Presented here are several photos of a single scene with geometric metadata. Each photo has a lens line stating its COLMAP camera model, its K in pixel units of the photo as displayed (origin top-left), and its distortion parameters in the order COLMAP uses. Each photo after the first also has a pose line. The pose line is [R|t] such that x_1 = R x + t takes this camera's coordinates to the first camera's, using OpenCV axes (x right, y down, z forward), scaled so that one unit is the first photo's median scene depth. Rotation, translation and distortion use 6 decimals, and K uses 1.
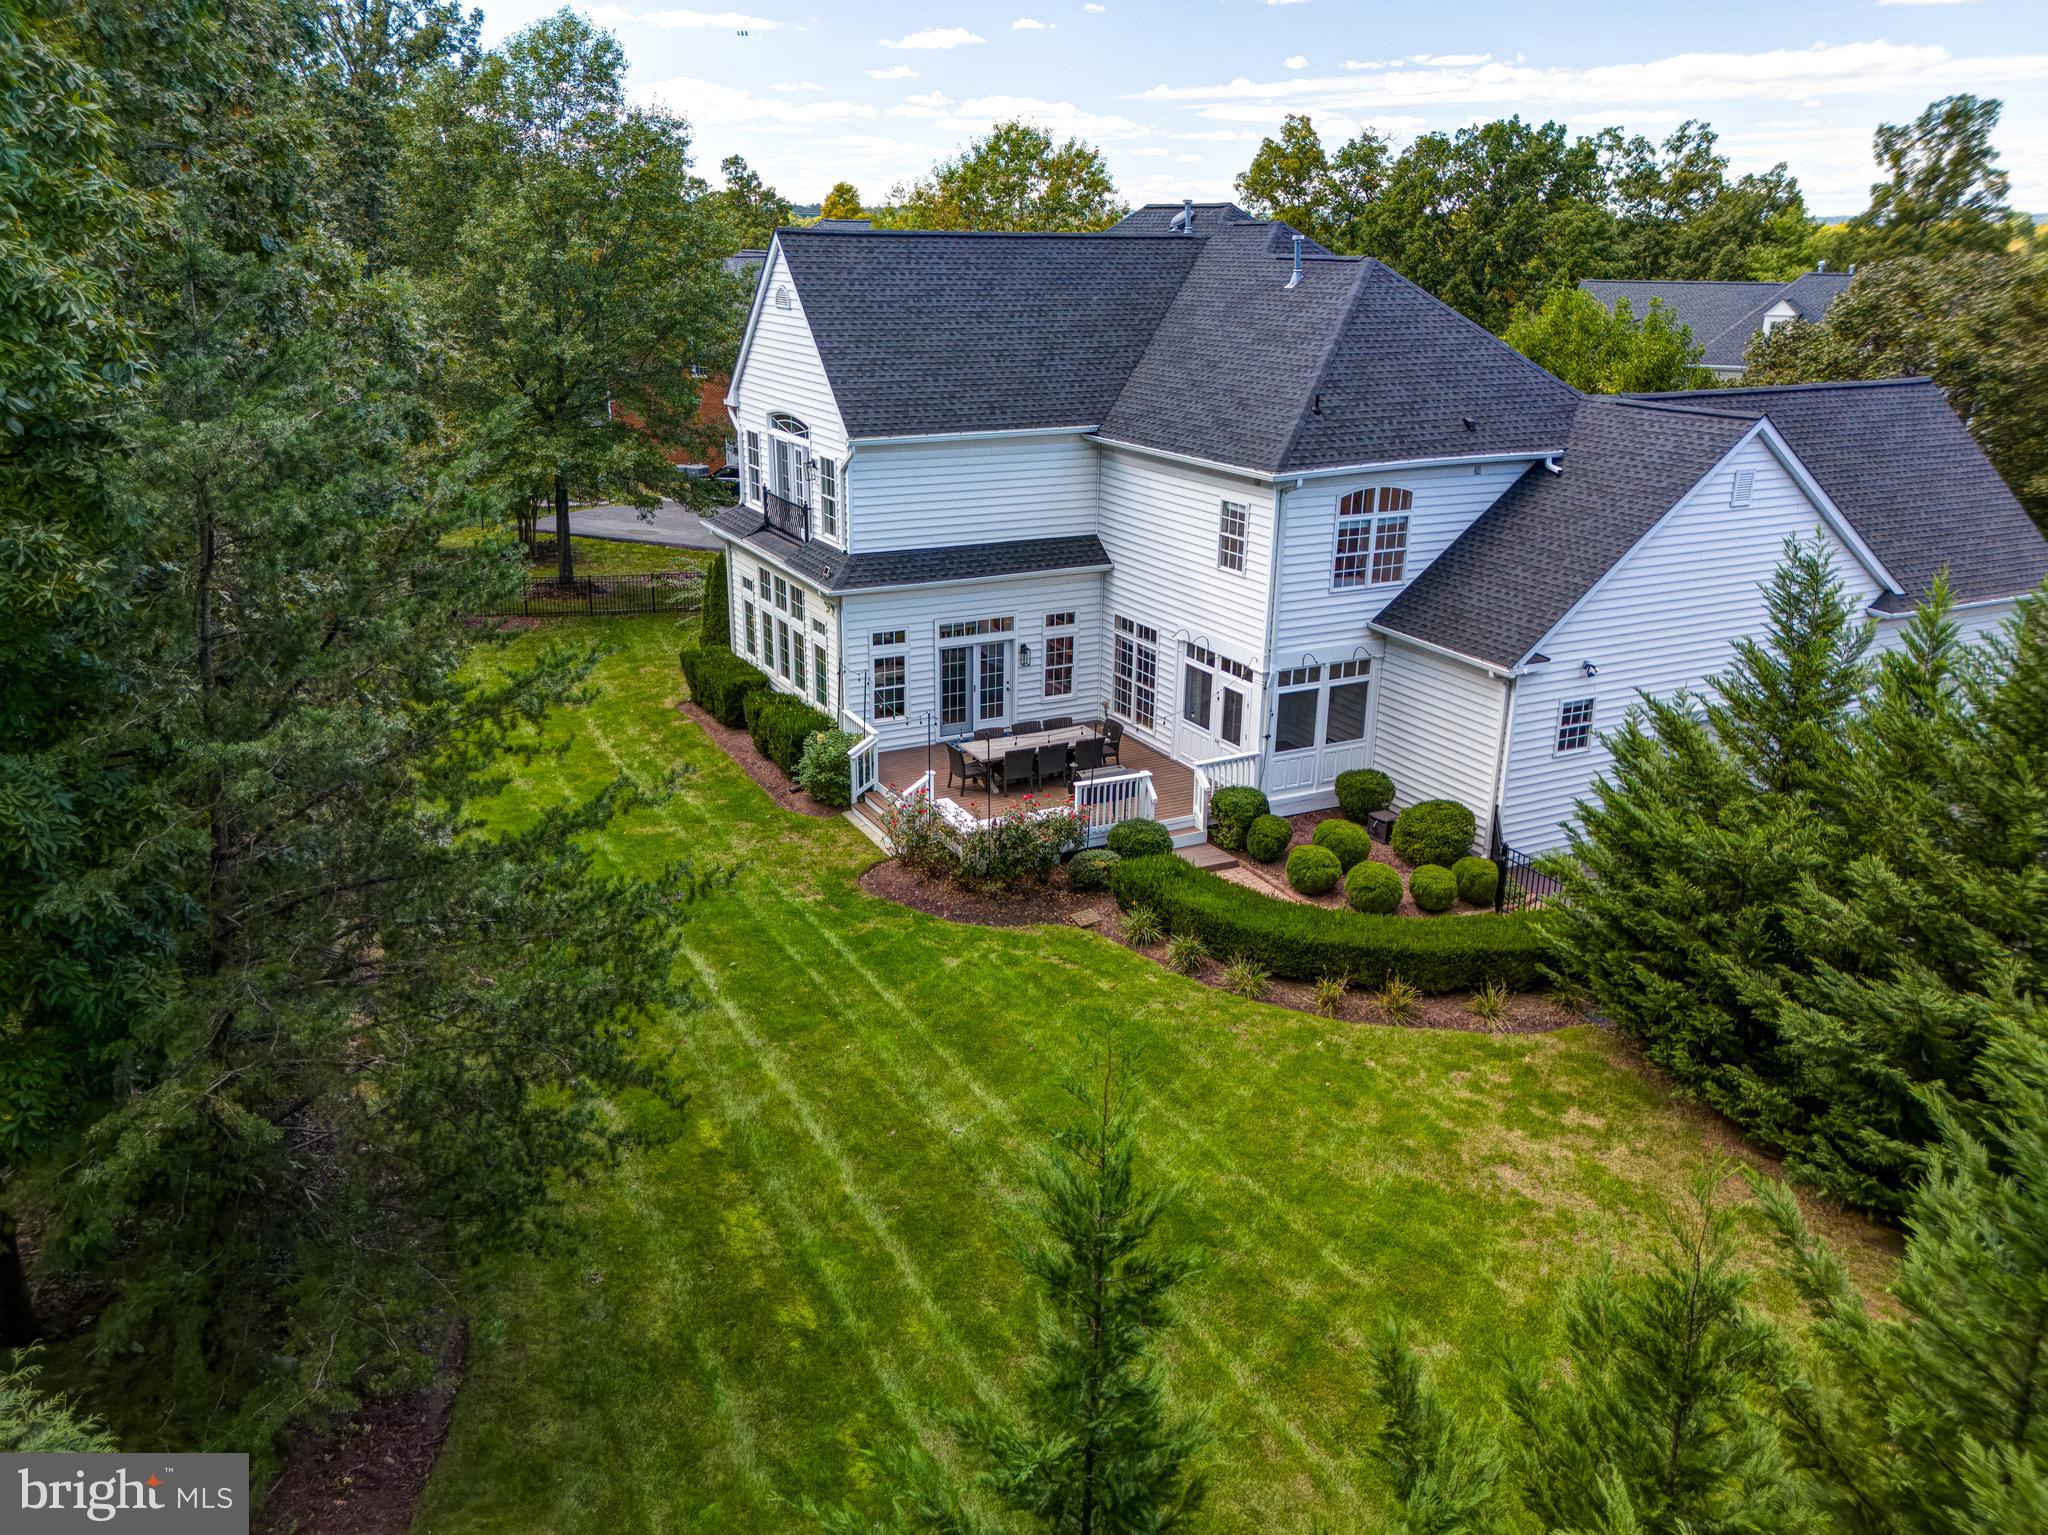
lens RADIAL K [[1530.9, 0, 1024.0], [0, 1530.9, 767.5], [0, 0, 1]] dist [0.088068, -0.082839]
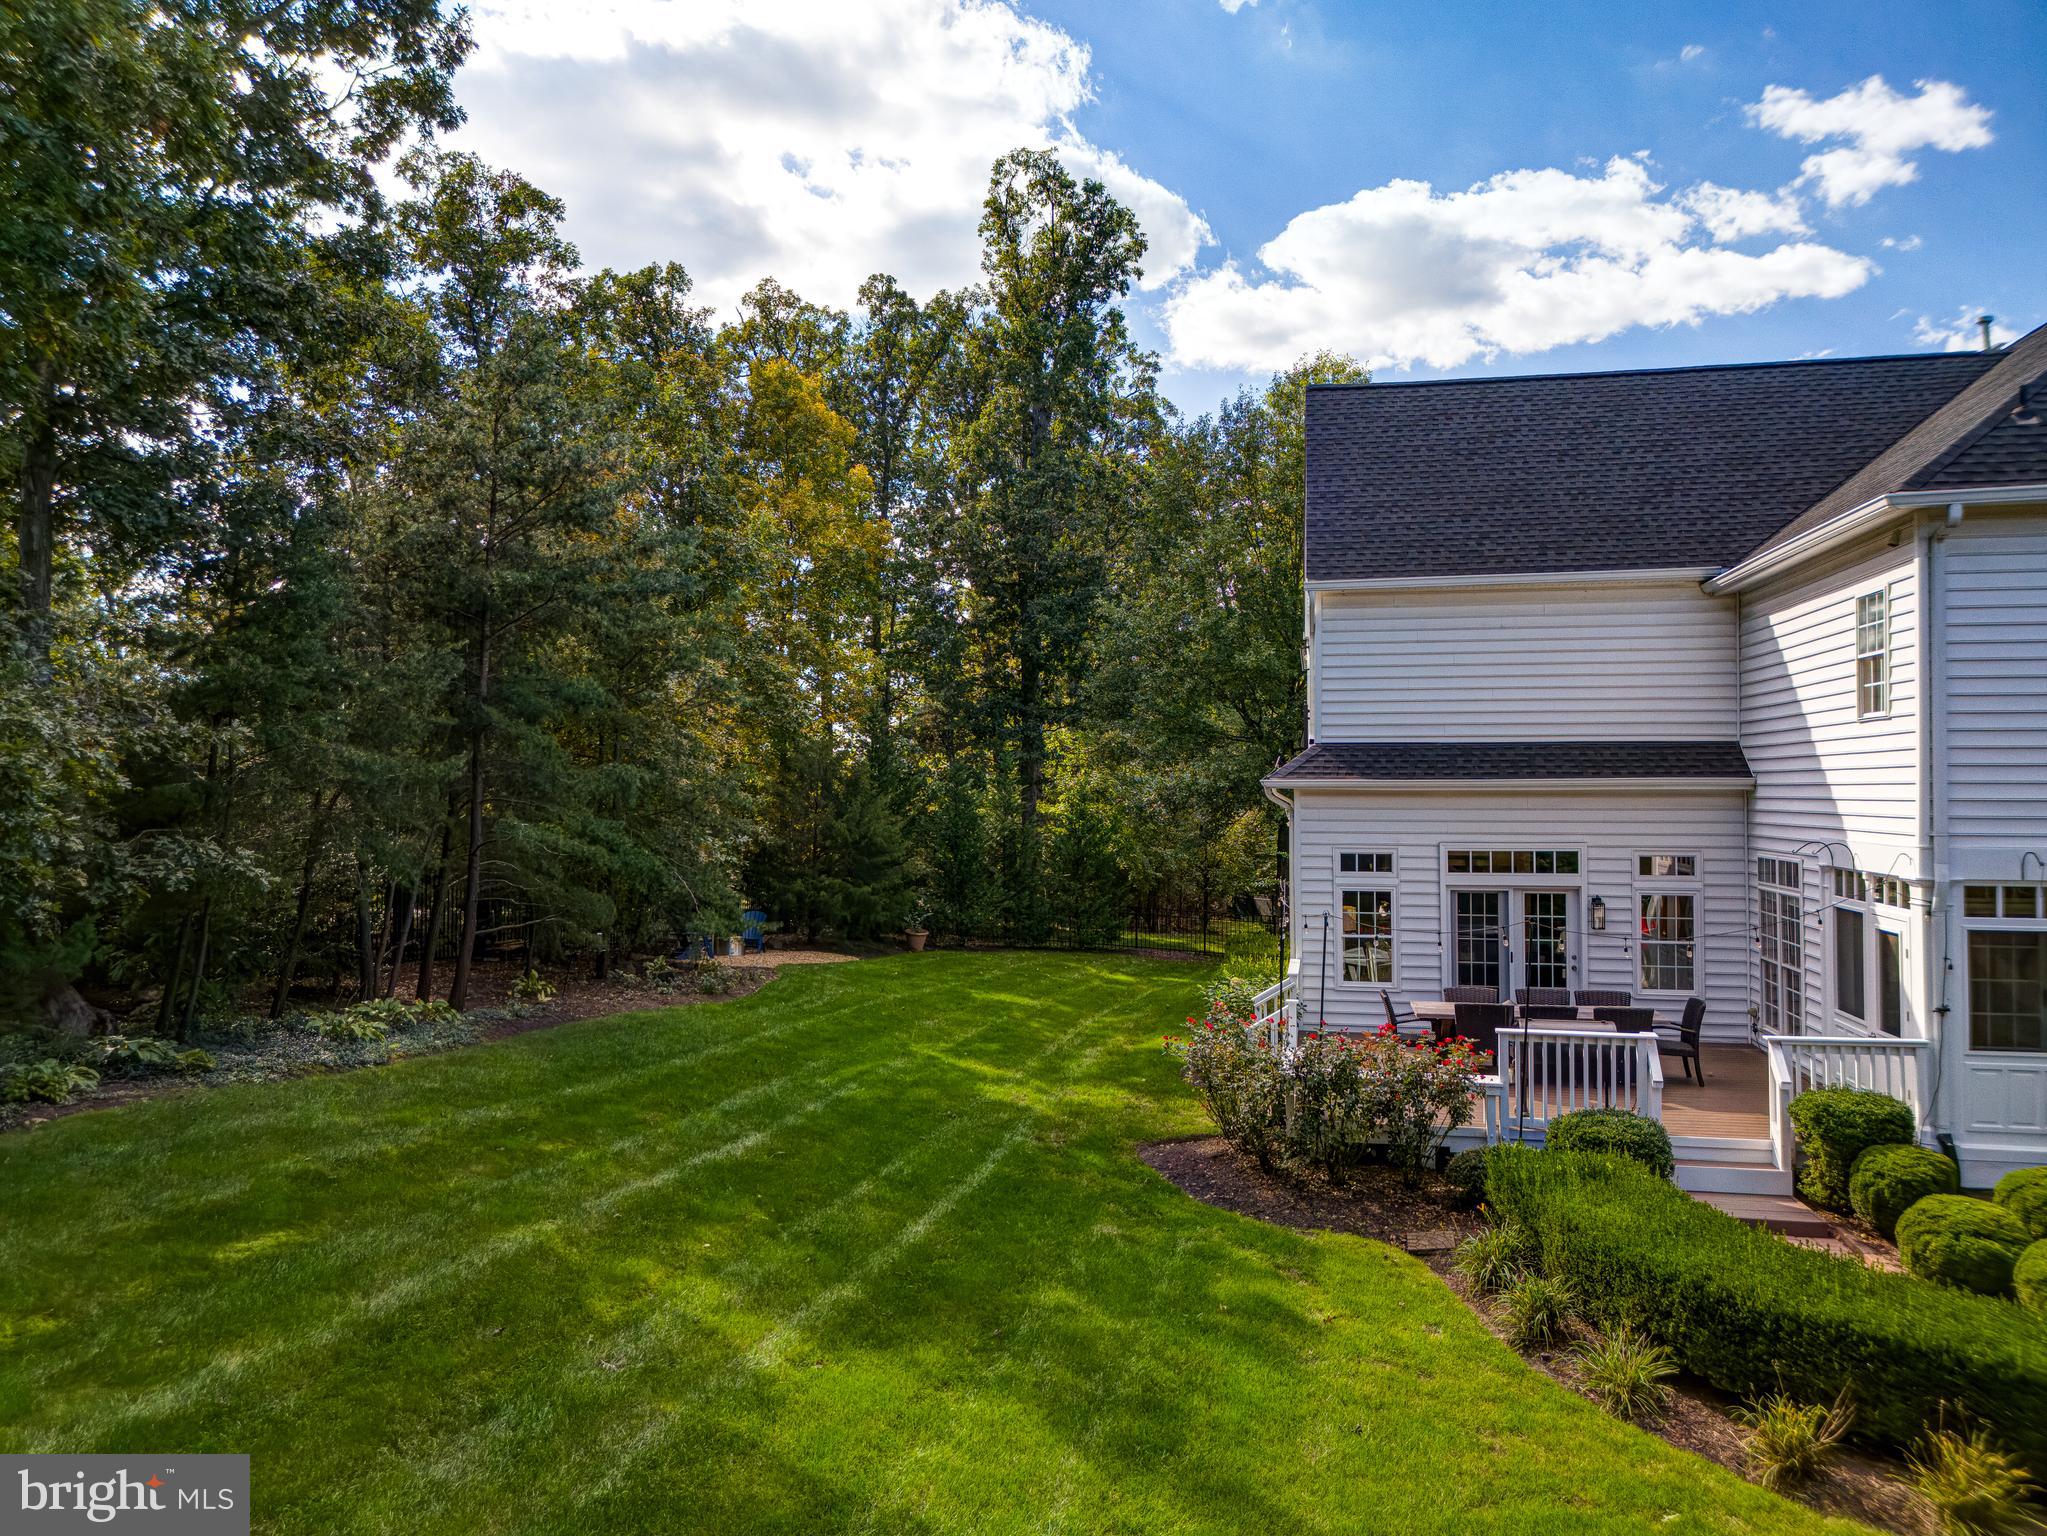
lens RADIAL K [[1530.1, 0, 1023.5], [0, 1530.1, 768.0], [0, 0, 1]] dist [0.088068, -0.082839]
pose [[0.791504, -0.022389, -0.610753, 0.231425], [-0.183371, 0.944588, -0.272267, 0.100685], [0.583006, 0.327495, 0.743540, 0.391478]]
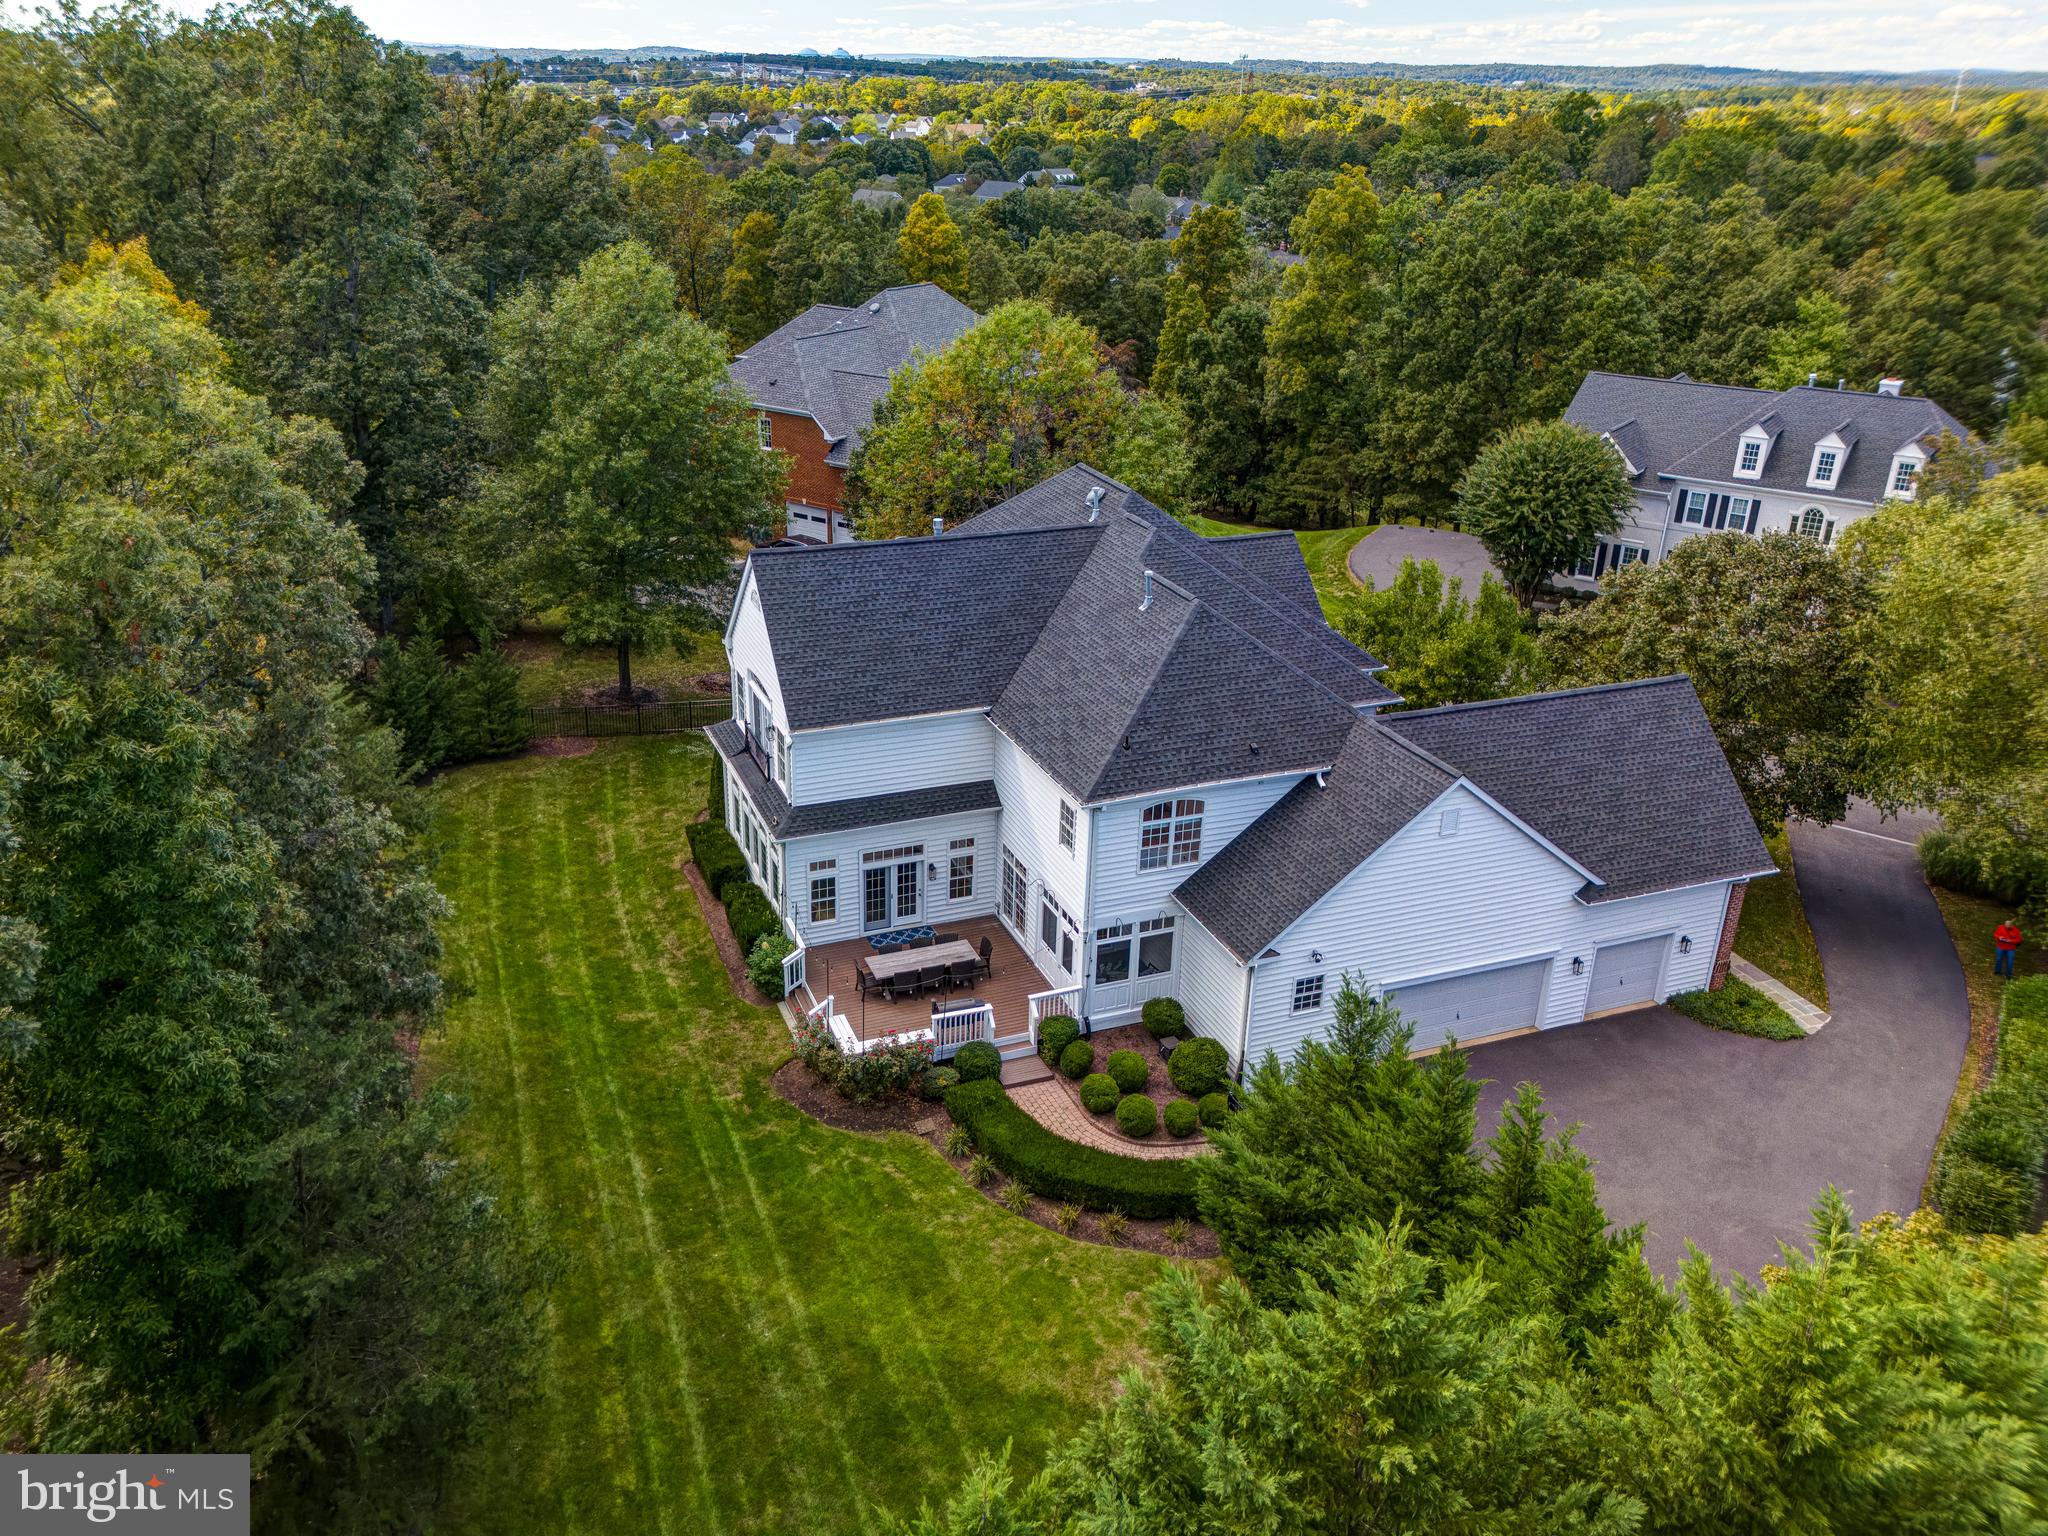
lens RADIAL K [[1551.6, 0, 989.2], [0, 1551.6, 771.7], [0, 0, 1]] dist [0.137944, -0.238740]
pose [[0.993910, 0.050325, -0.098036, 0.192555], [-0.042709, 0.996015, 0.078289, -0.291969], [0.101585, -0.073626, 0.992099, -0.328949]]
